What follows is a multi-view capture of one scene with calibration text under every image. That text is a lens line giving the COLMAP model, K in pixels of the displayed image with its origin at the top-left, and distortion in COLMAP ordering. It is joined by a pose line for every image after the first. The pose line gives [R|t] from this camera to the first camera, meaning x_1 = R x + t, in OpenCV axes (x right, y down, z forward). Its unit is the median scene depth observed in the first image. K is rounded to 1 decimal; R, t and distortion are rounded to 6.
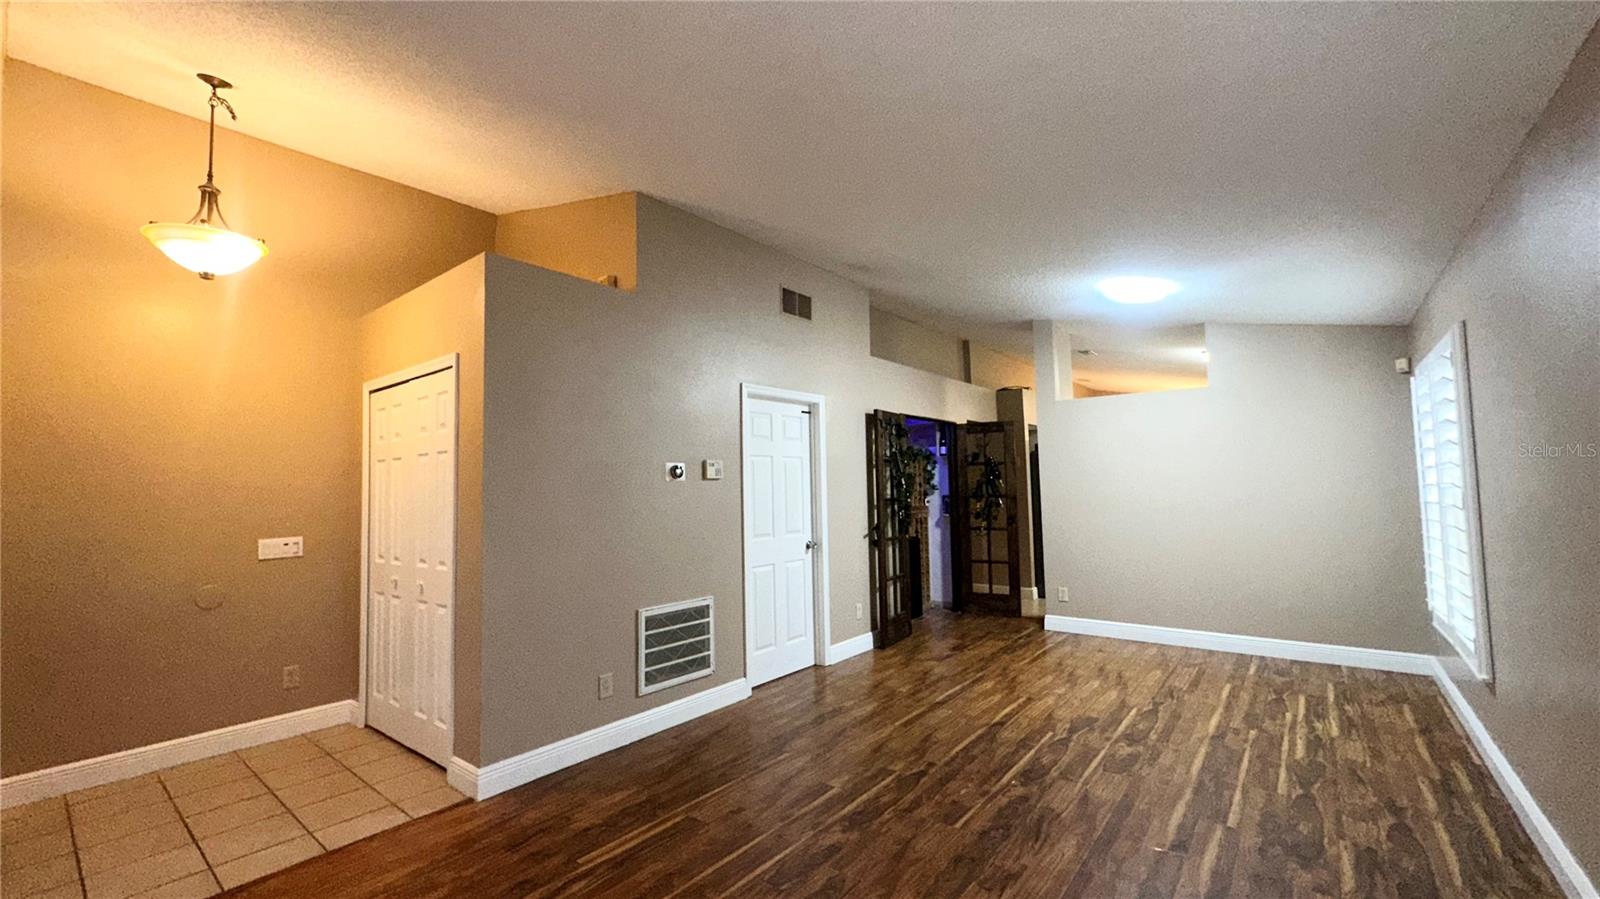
lens RADIAL K [[639.1, 0, 805.3], [0, 639.1, 449.4], [0, 0, 1]] dist [-0.000836, 0.000170]
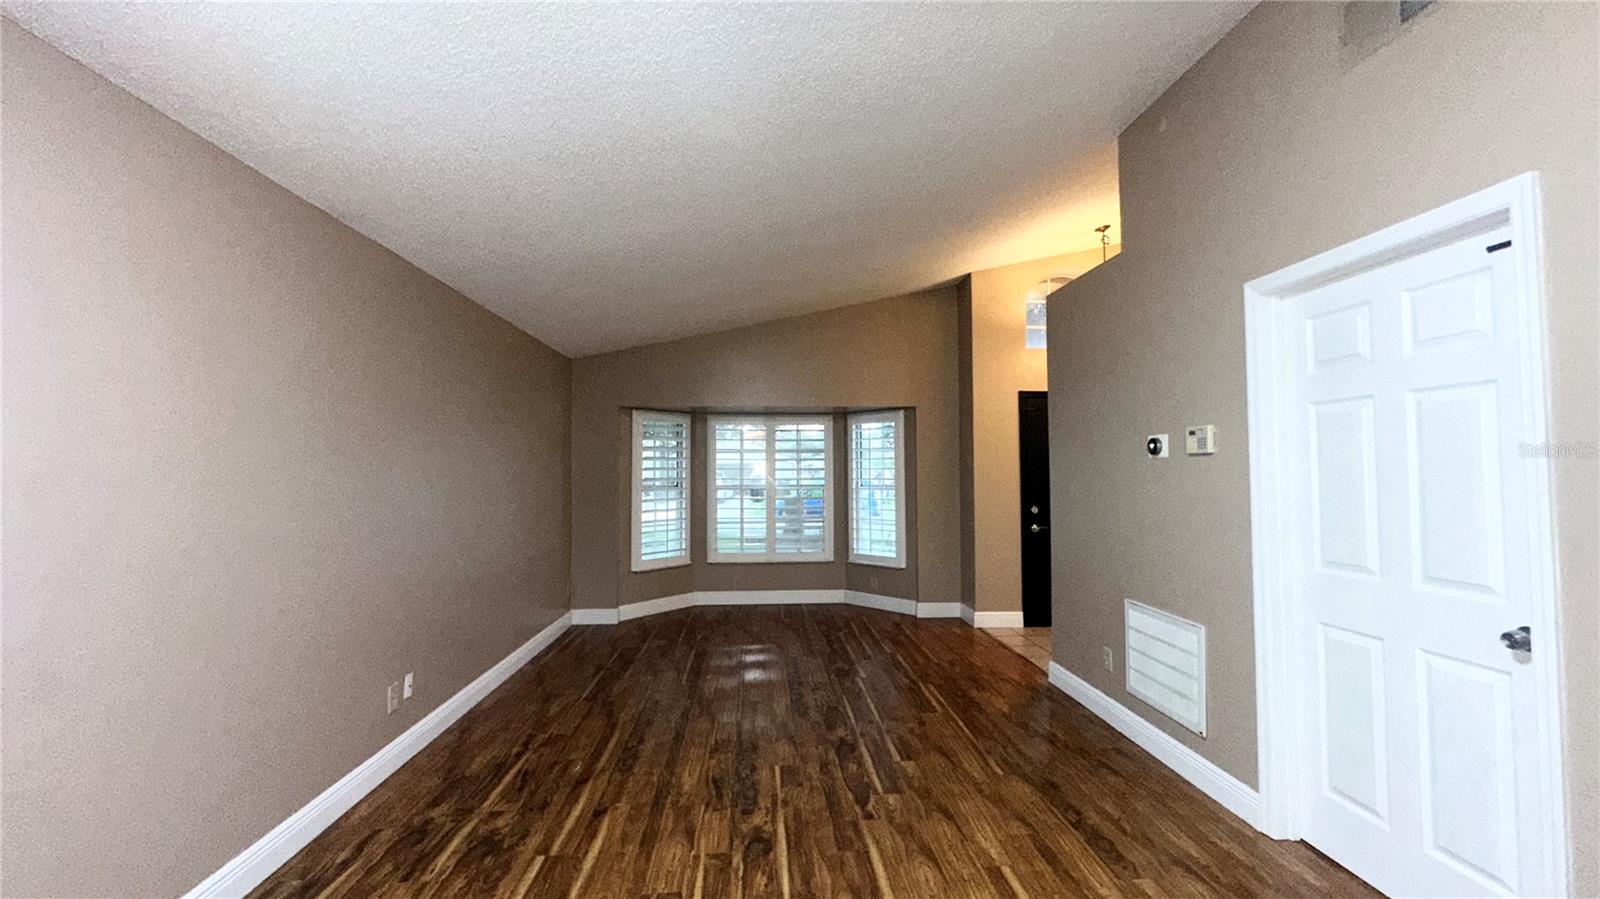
lens RADIAL K [[639.1, 0, 804.9], [0, 639.1, 449.7], [0, 0, 1]] dist [-0.000836, 0.000170]
pose [[-0.734027, 0.003958, -0.679109, 0.662756], [0.066205, 0.995637, -0.065755, 0.063161], [0.675886, -0.093226, -0.731086, 1.300447]]
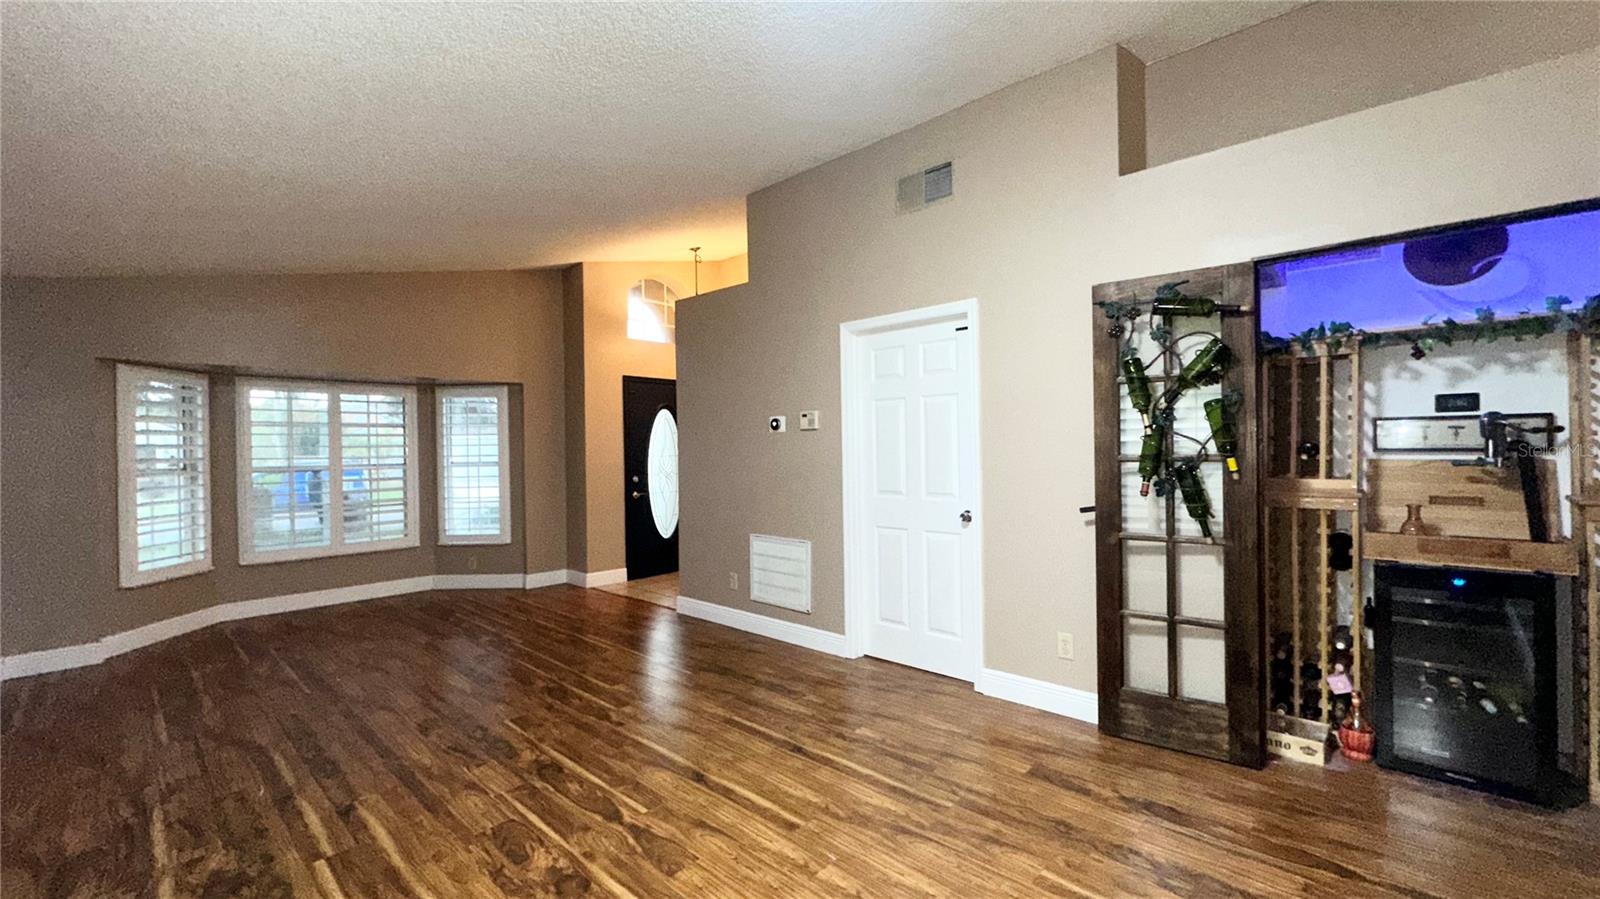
lens RADIAL K [[639.1, 0, 800.1], [0, 639.1, 447.7], [0, 0, 1]] dist [-0.000836, 0.000170]
pose [[-0.072477, 0.026391, -0.997021, 0.945914], [0.082963, 0.996345, 0.020342, 0.057686], [0.993914, -0.081241, -0.074402, 1.138756]]
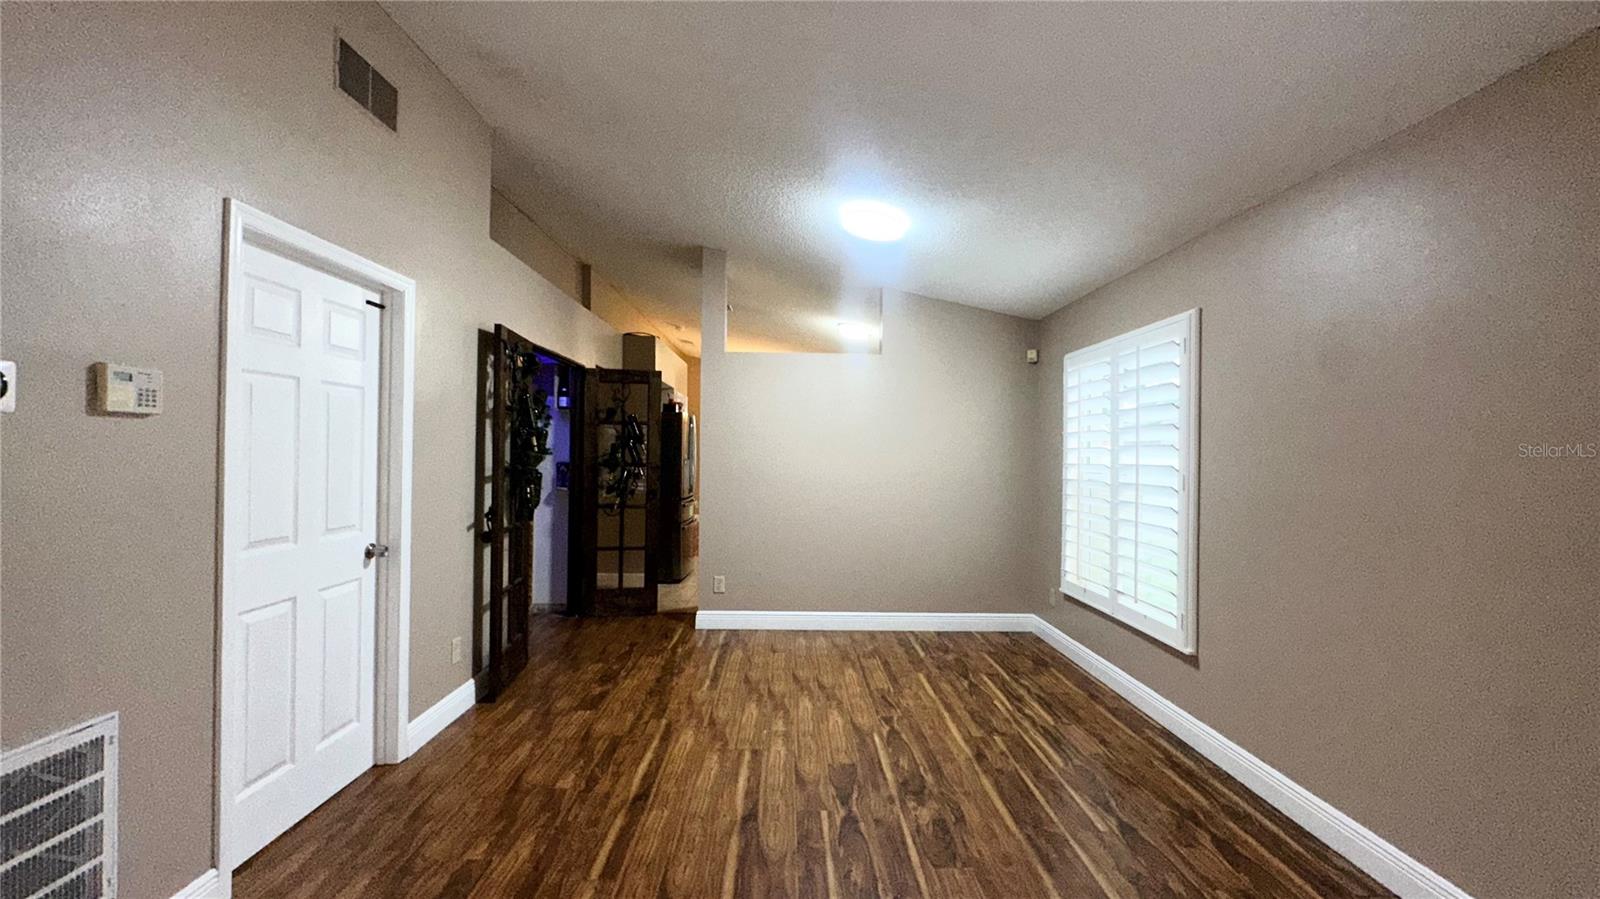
lens RADIAL K [[639.1, 0, 804.3], [0, 639.1, 449.0], [0, 0, 1]] dist [-0.000836, 0.000170]
pose [[0.764970, 0.035597, 0.643082, -0.083910], [-0.069954, 0.997157, 0.028017, 0.029826], [-0.640256, -0.066419, 0.765285, 0.465766]]
